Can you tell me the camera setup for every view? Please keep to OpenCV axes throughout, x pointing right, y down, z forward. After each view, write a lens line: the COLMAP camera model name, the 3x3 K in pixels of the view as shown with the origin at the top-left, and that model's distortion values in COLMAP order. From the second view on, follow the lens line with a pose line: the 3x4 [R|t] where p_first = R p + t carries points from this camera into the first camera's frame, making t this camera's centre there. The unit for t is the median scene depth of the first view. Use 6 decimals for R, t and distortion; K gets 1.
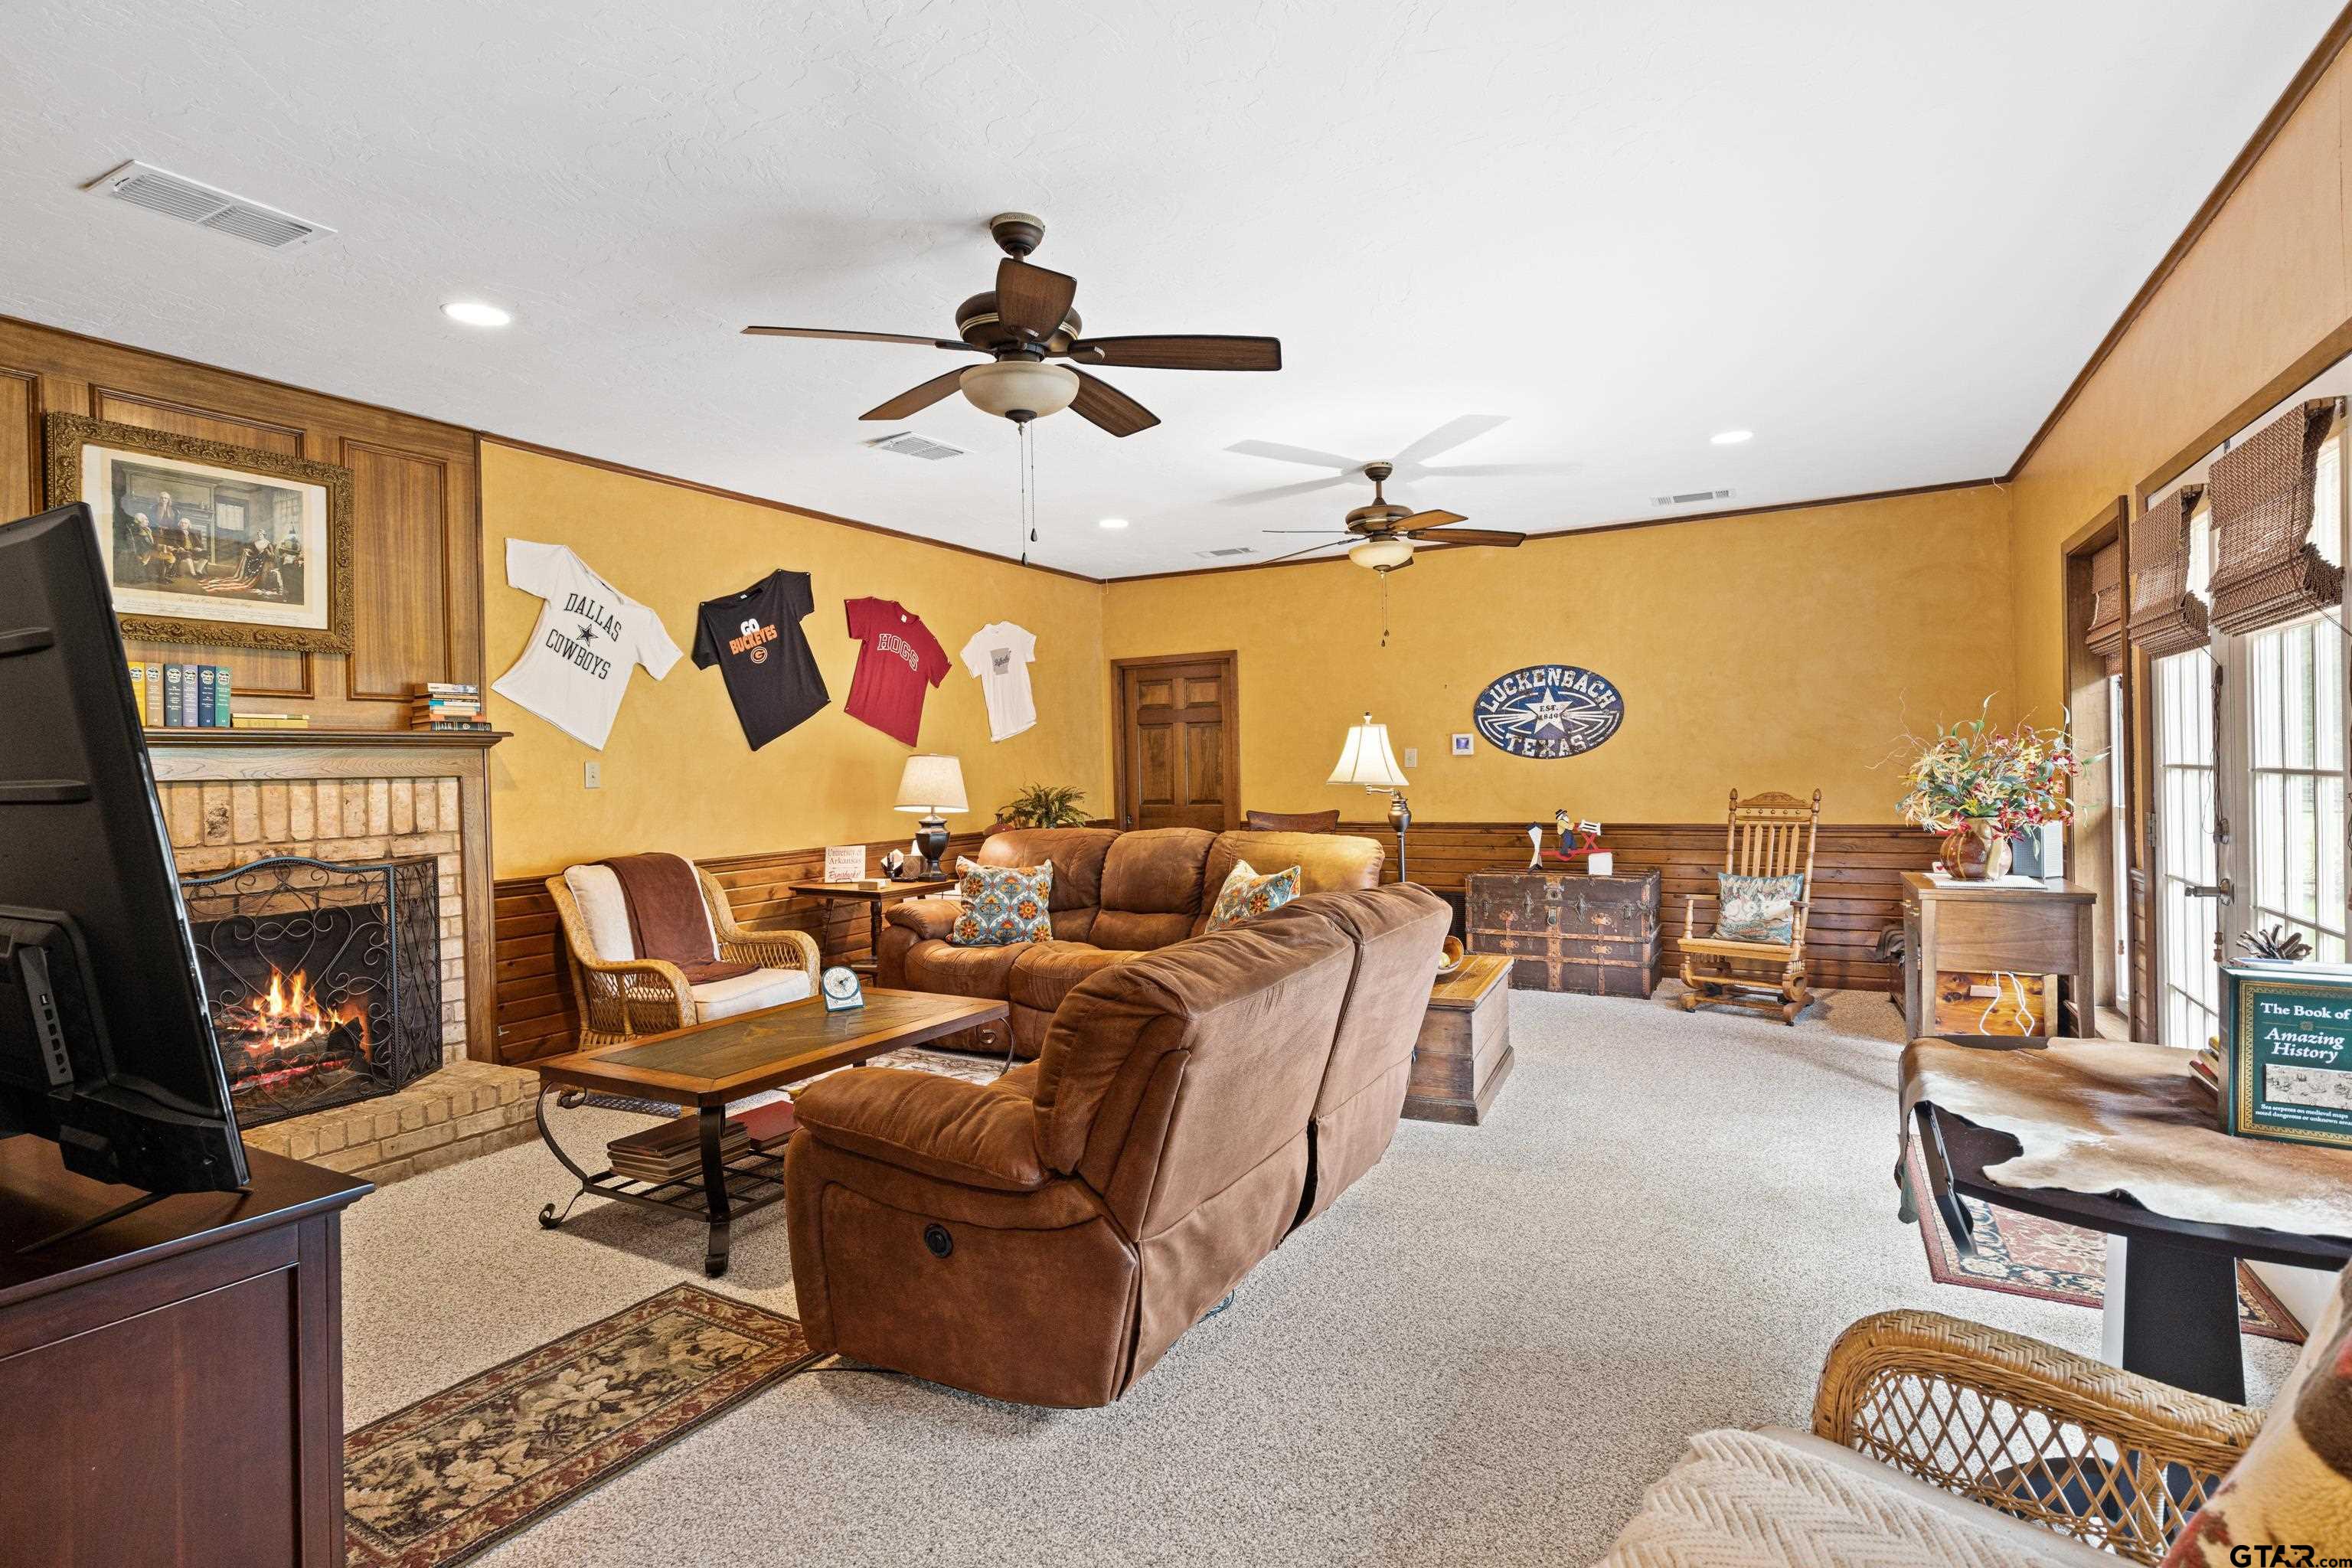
lens RADIAL K [[1118.5, 0, 1174.3], [0, 1118.5, 779.2], [0, 0, 1]] dist [-0.004684, -0.001135]
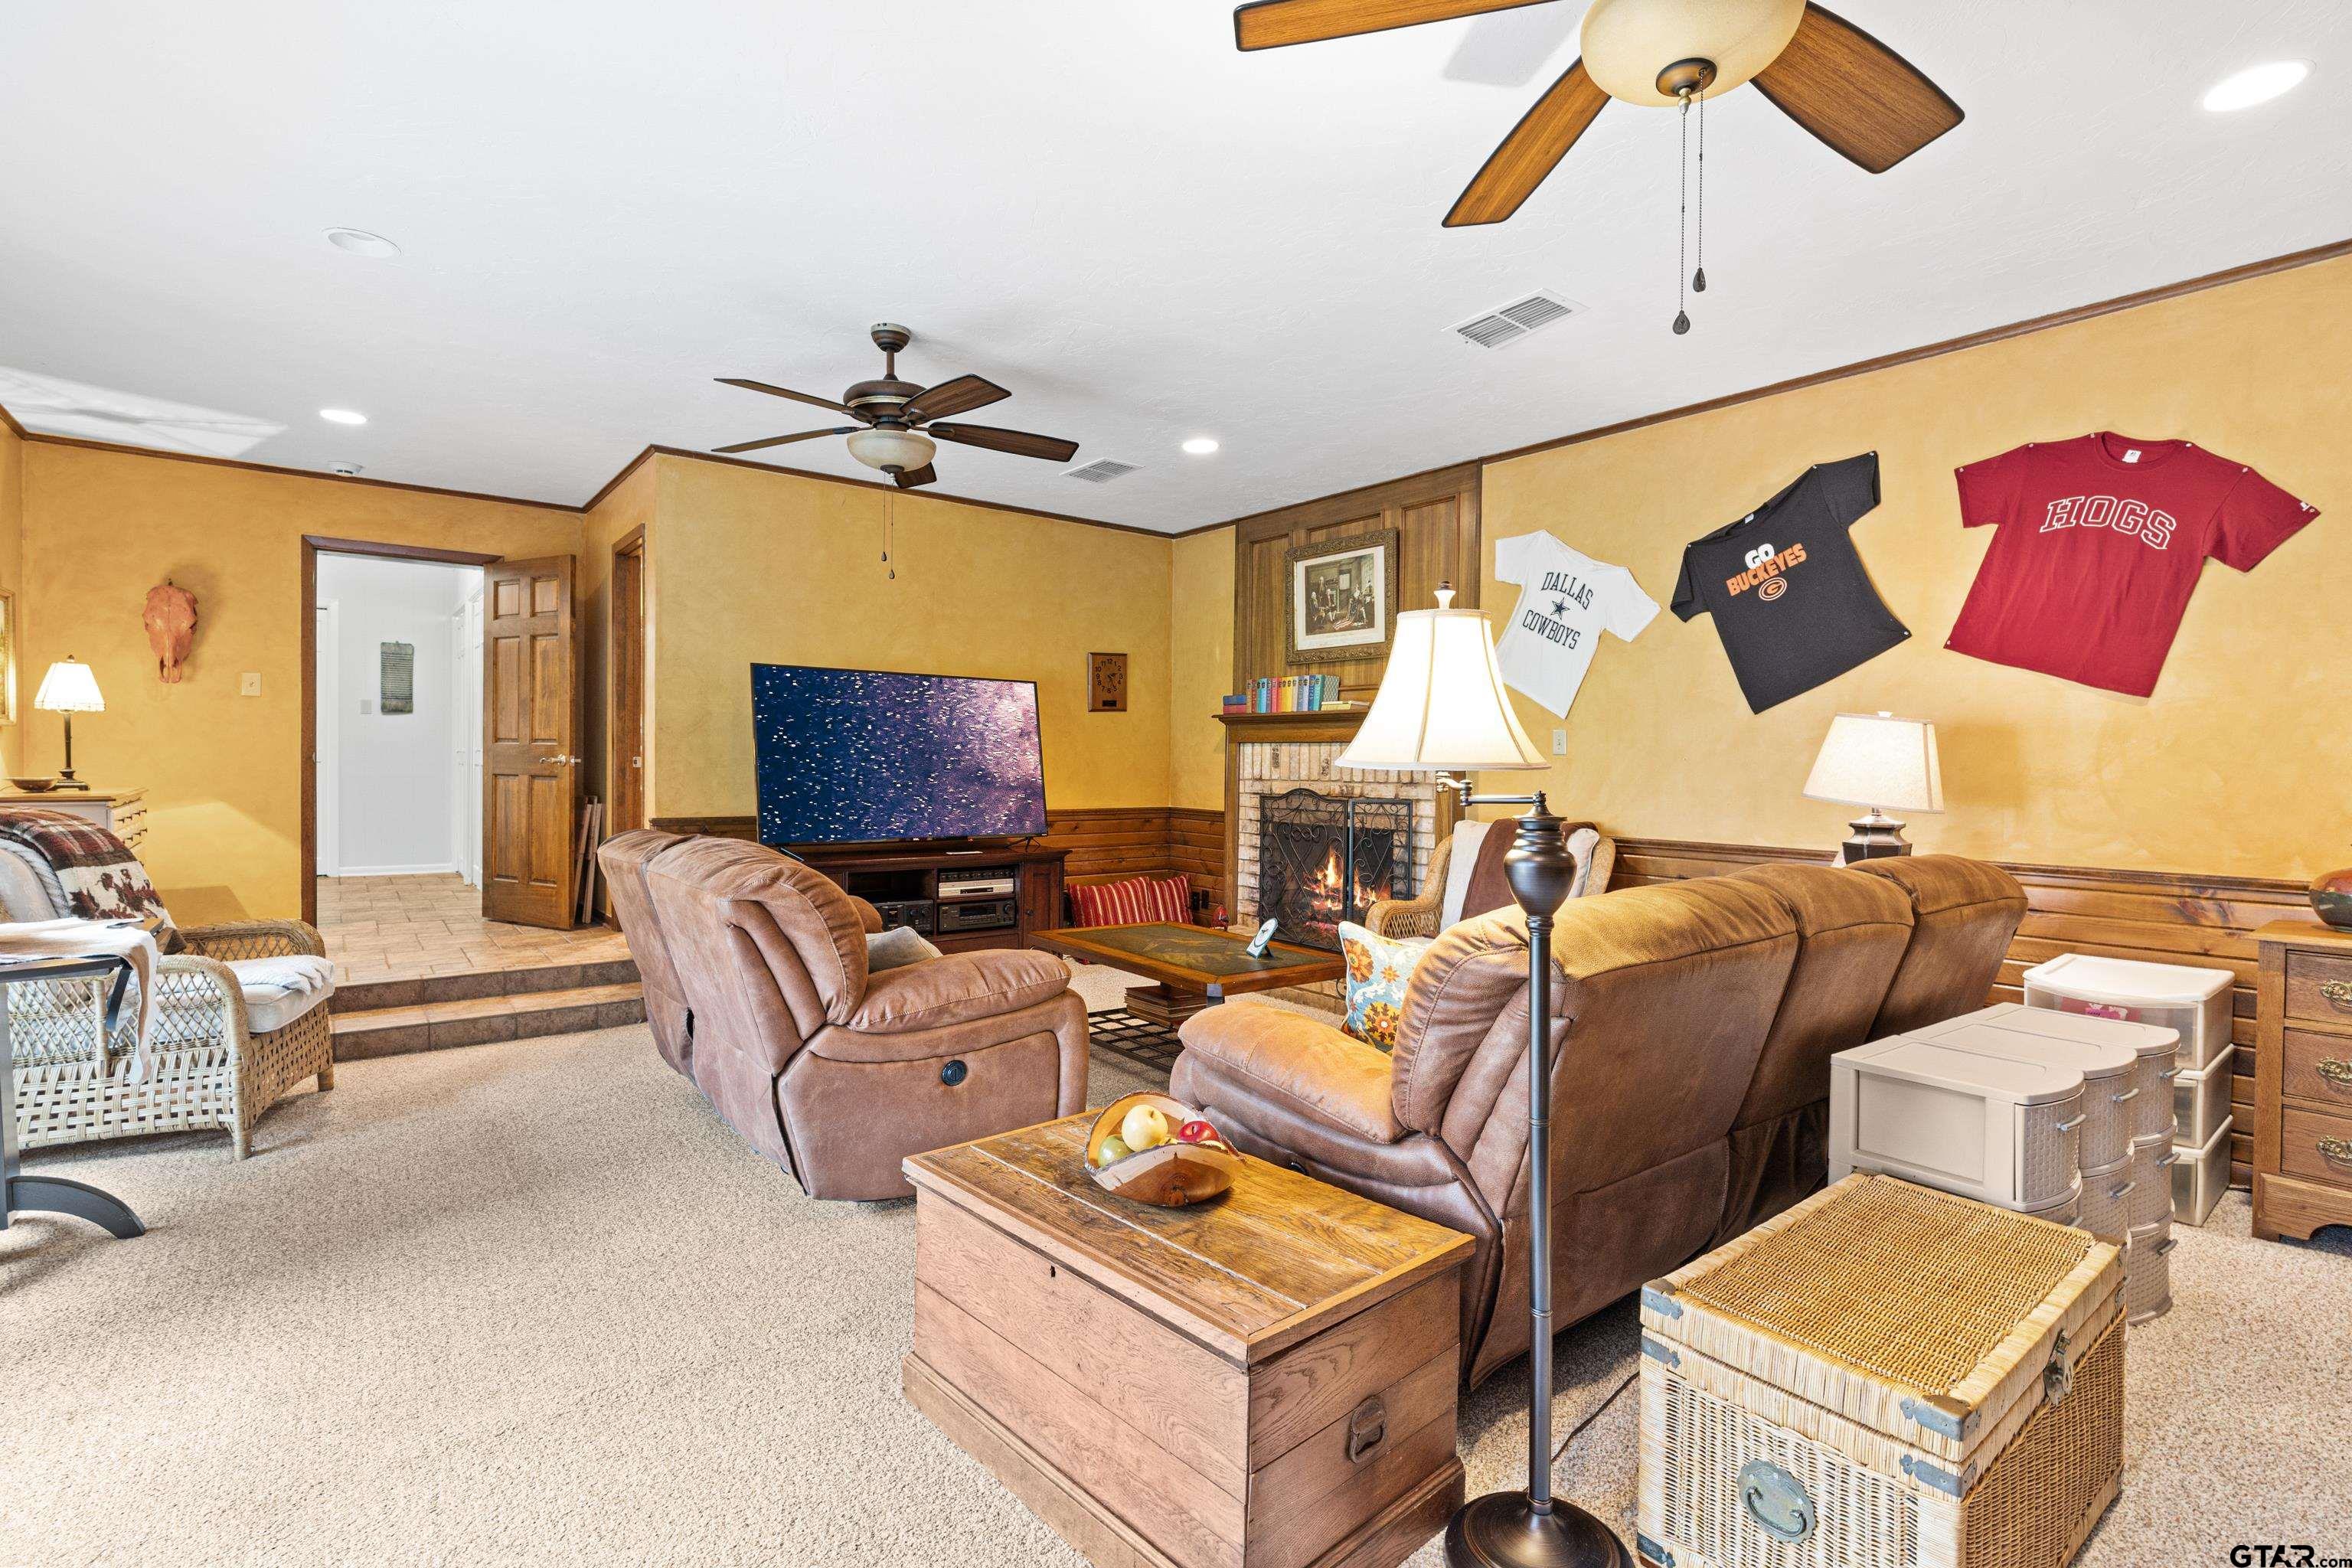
lens RADIAL K [[1118.5, 0, 1180.4], [0, 1118.5, 783.0], [0, 0, 1]] dist [-0.004684, -0.001135]
pose [[-0.380392, 0.043129, -0.923819, 0.503296], [-0.006359, 0.998766, 0.049246, -0.012432], [0.924804, 0.024607, -0.379648, 0.913320]]
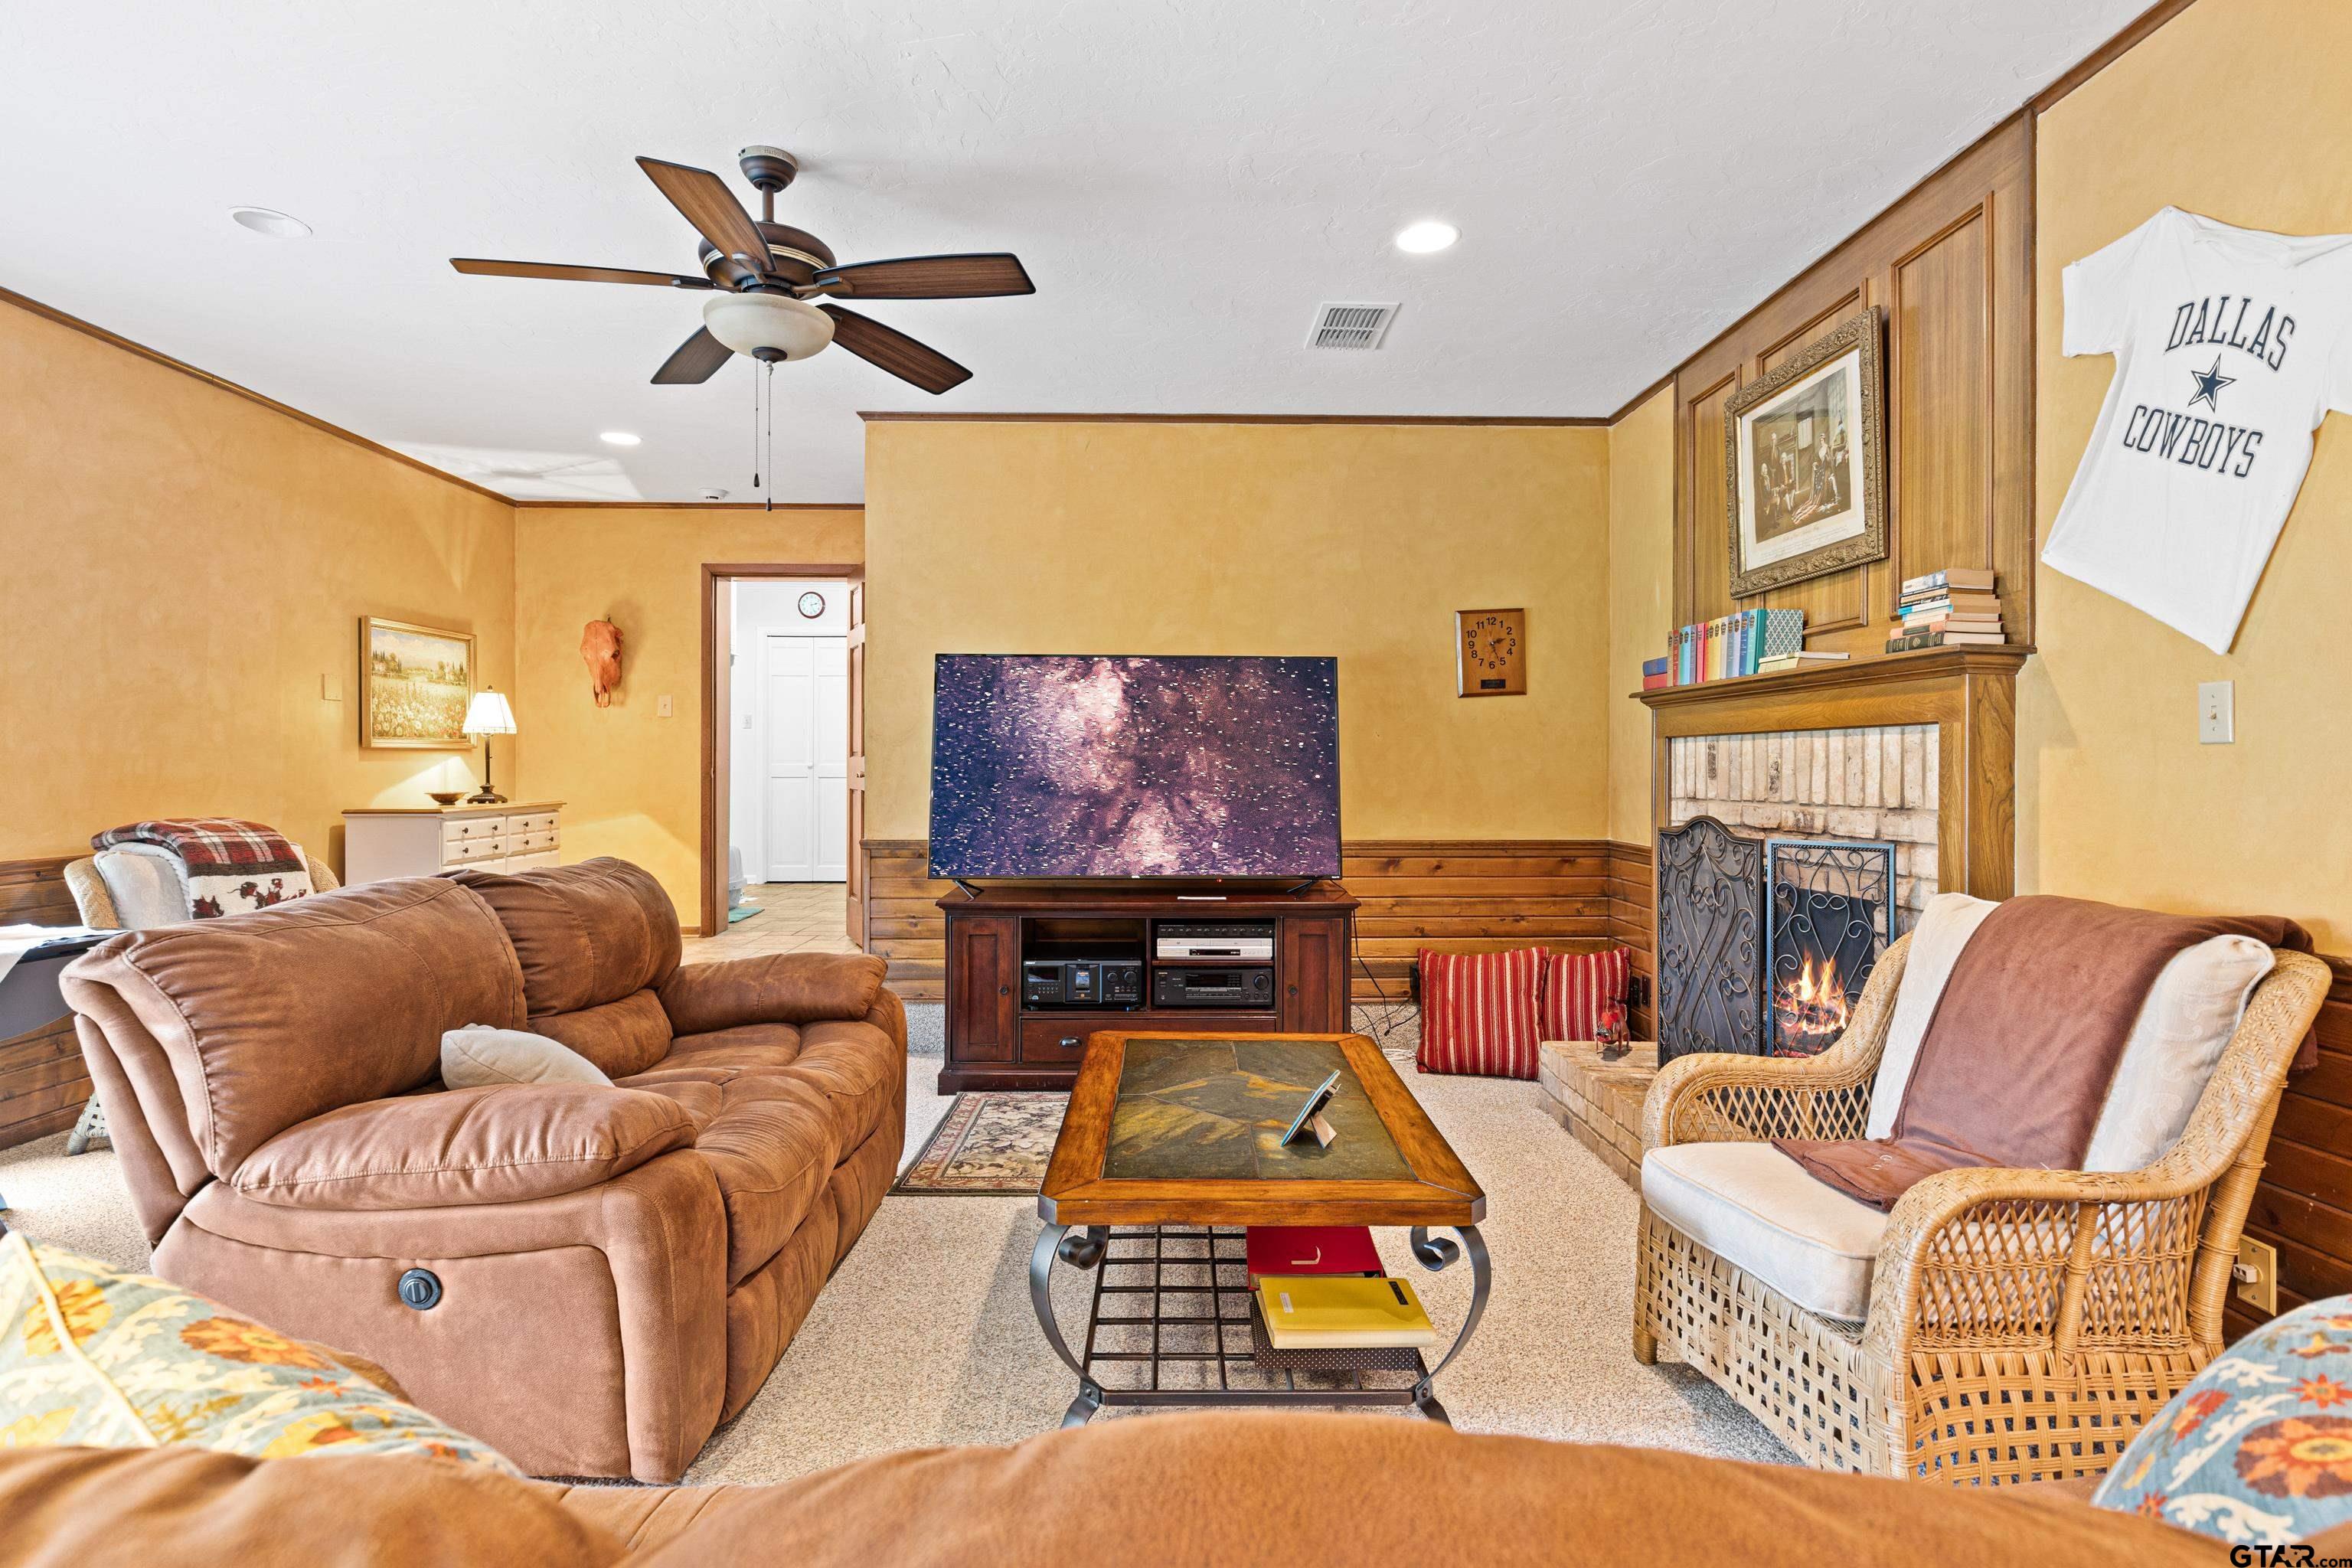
lens RADIAL K [[1193.5, 0, 1178.6], [0, 1193.5, 764.7], [0, 0, 1]] dist [-0.006131, -0.000518]
pose [[-0.863209, 0.026378, -0.504156, 0.042674], [0.020169, 0.999639, 0.017768, 0.000538], [0.504443, 0.005170, -0.863430, 1.016299]]
